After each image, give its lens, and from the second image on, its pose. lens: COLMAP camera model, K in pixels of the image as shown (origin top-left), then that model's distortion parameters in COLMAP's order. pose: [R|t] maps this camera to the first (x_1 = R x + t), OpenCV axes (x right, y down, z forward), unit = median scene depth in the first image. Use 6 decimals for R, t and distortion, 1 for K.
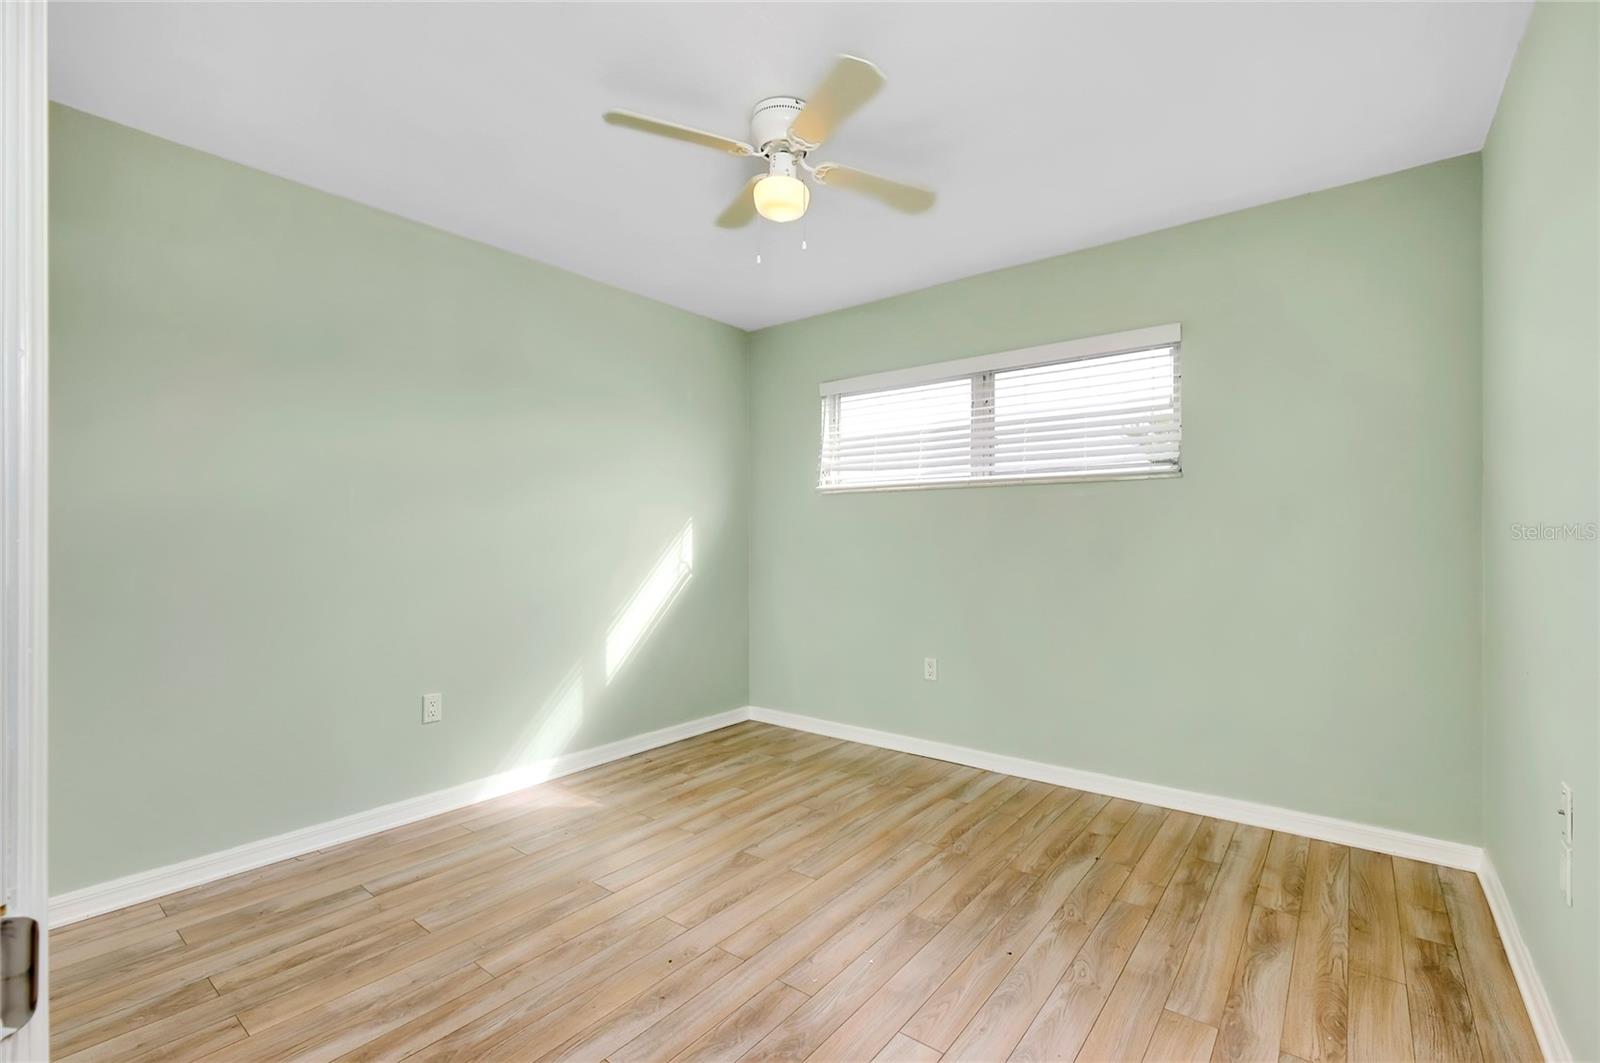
lens RADIAL K [[699.9, 0, 803.4], [0, 699.9, 533.9], [0, 0, 1]] dist [-0.002176, 0.000329]
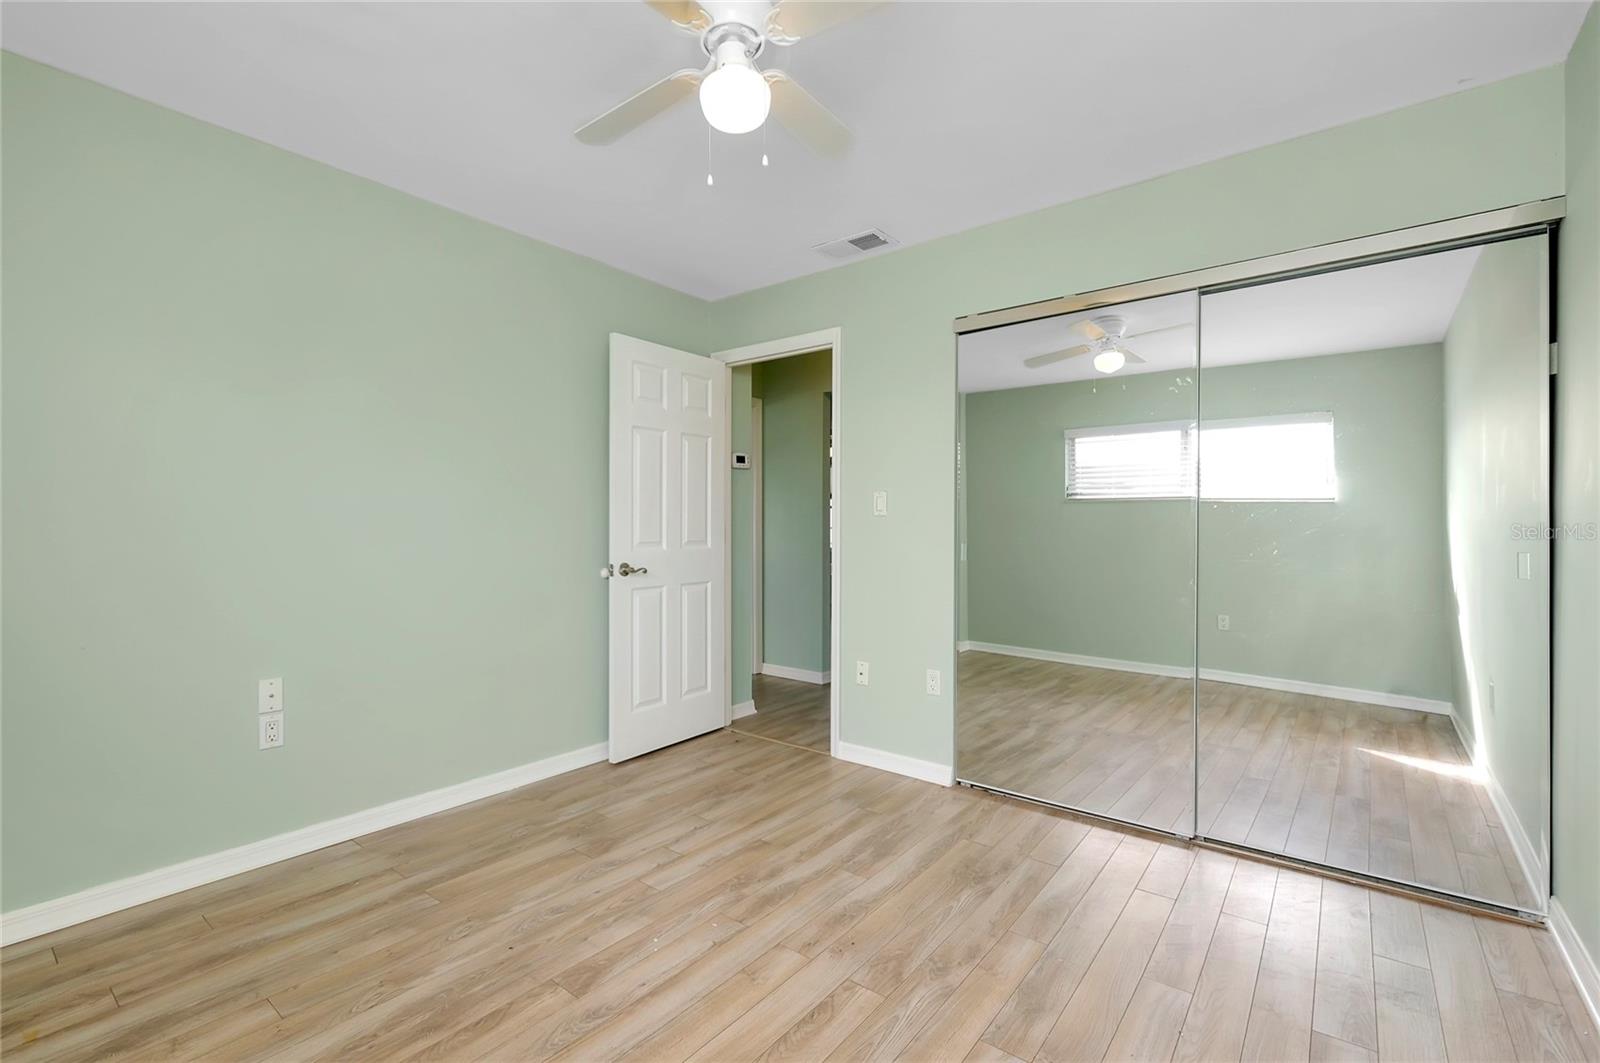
lens RADIAL K [[699.9, 0, 803.4], [0, 699.9, 533.9], [0, 0, 1]] dist [-0.002176, 0.000329]
pose [[-0.999946, 0.004411, -0.009371, -0.105384], [0.004418, 0.999990, -0.000656, 0.017985], [0.009368, -0.000697, -0.999956, 1.896936]]
